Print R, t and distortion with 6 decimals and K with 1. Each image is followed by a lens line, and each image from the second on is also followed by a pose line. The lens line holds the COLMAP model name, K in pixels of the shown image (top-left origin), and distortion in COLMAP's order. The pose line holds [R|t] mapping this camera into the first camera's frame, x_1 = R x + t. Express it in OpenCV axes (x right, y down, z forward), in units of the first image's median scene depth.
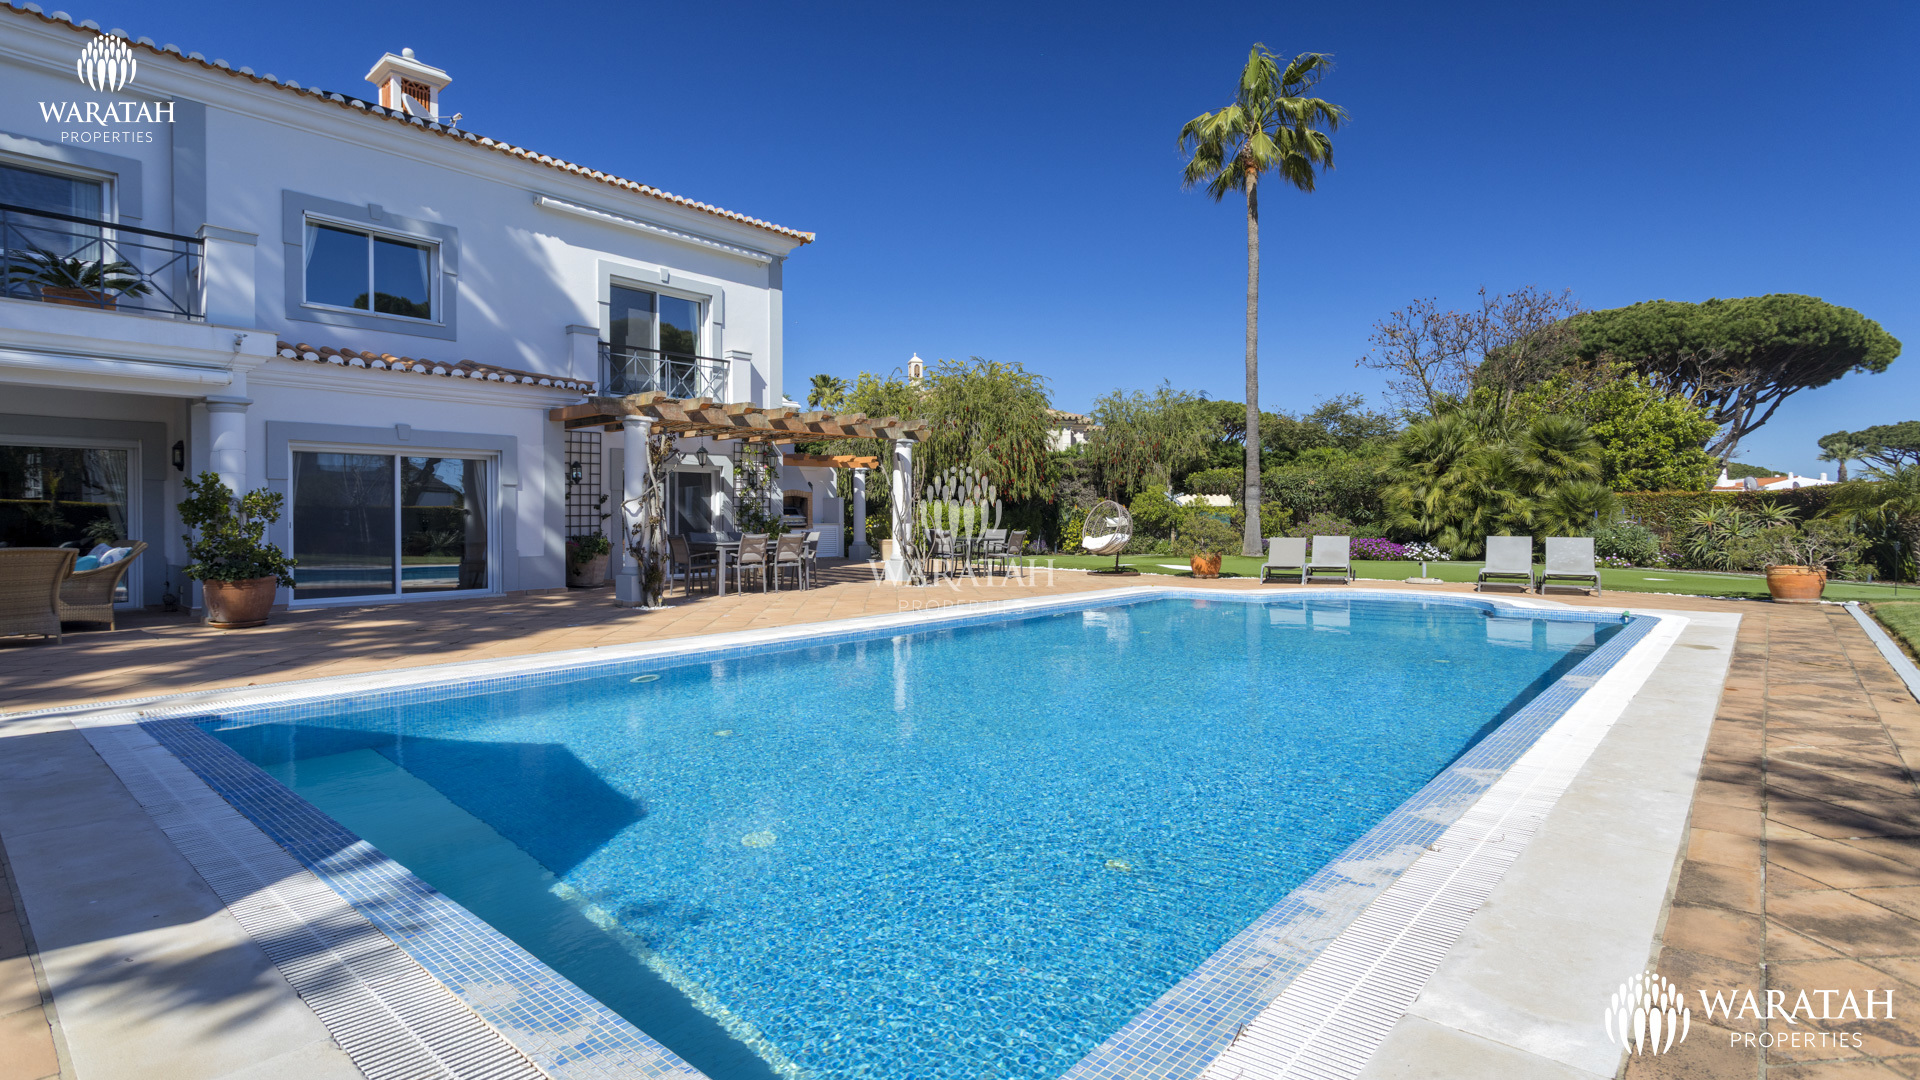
lens RADIAL K [[935.9, 0, 916.3], [0, 935.9, 522.7], [0, 0, 1]] dist [0.001441, 0.001164]
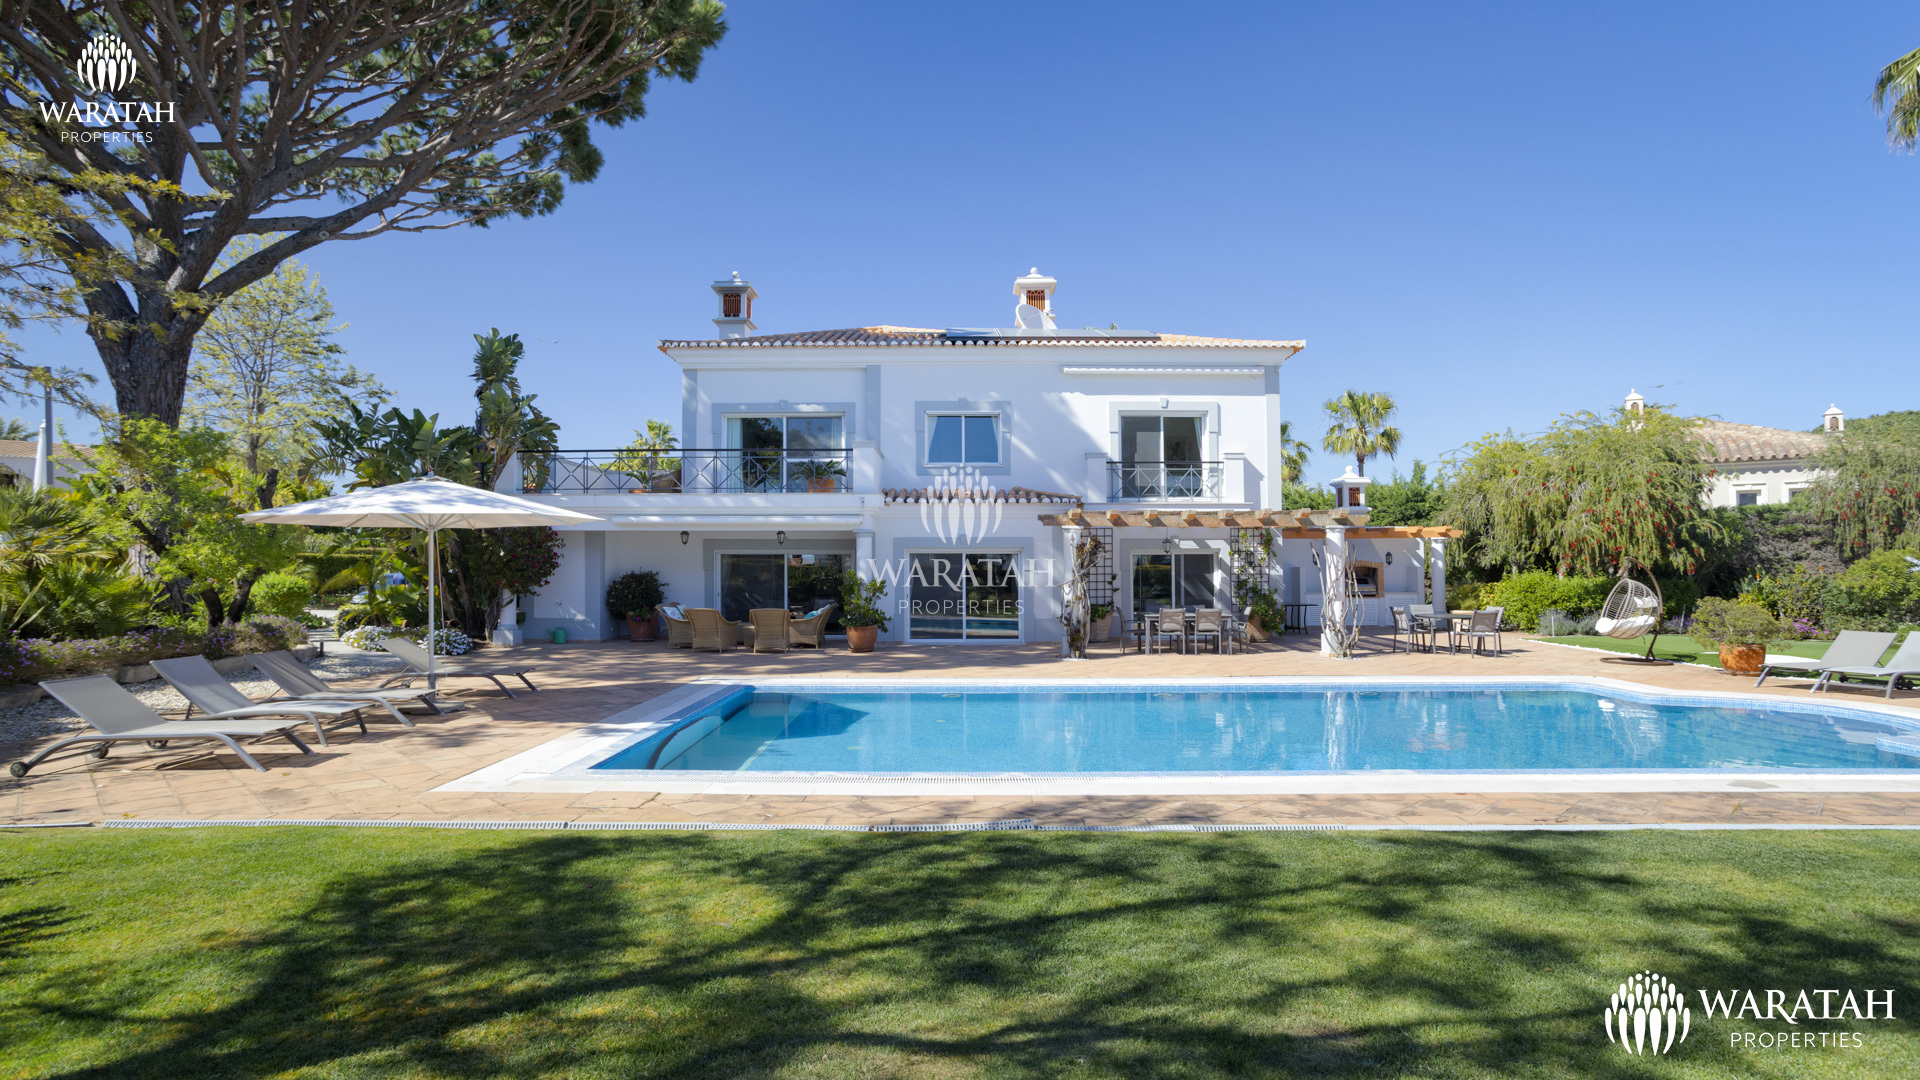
lens RADIAL K [[935.9, 0, 947.0], [0, 935.9, 529.8], [0, 0, 1]] dist [0.001441, 0.001164]
pose [[0.666609, -0.029992, -0.744804, 0.501745], [-0.002604, 0.999090, -0.042562, -0.034562], [0.745403, 0.030312, 0.665924, -0.079055]]
